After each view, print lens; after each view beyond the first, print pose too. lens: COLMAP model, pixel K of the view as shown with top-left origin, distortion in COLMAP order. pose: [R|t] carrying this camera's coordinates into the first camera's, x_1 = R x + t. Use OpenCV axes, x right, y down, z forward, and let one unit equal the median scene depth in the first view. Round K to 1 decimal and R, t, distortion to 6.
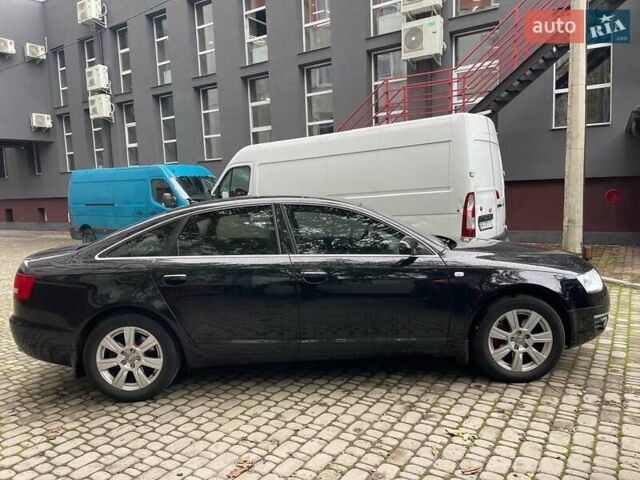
lens RADIAL K [[484.8, 0, 320.0], [0, 484.8, 240.0], [0, 0, 1]] dist [0.079635, -0.111216]
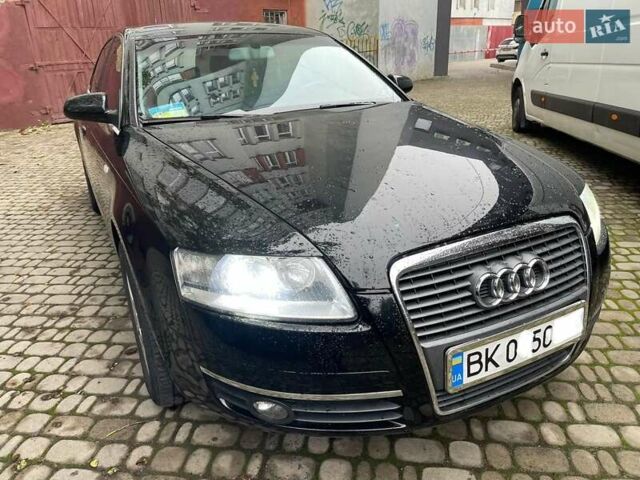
lens RADIAL K [[484.8, 0, 320.0], [0, 484.8, 240.0], [0, 0, 1]] dist [0.079635, -0.111216]
pose [[0.434969, 0.349014, -0.830055, 0.989123], [-0.070830, 0.932233, 0.354859, -0.085506], [0.897655, -0.095560, 0.430213, 1.049594]]
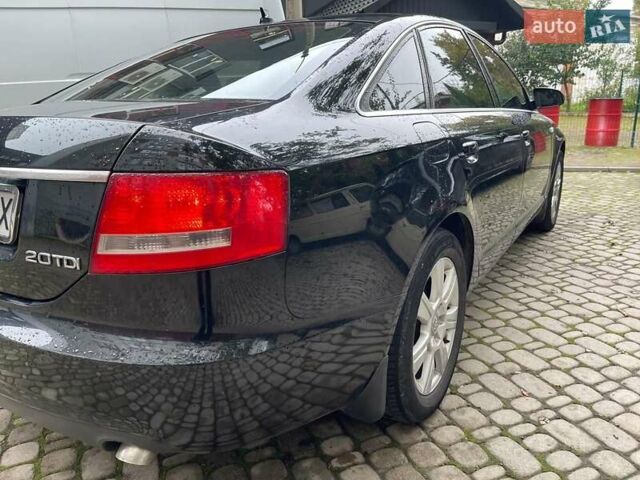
lens RADIAL K [[484.8, 0, 320.0], [0, 484.8, 240.0], [0, 0, 1]] dist [0.079635, -0.111216]
pose [[0.557283, -0.206624, 0.804203, -0.880541], [0.090044, 0.977869, 0.188848, 0.063219], [-0.825426, -0.032828, 0.563555, 0.889936]]
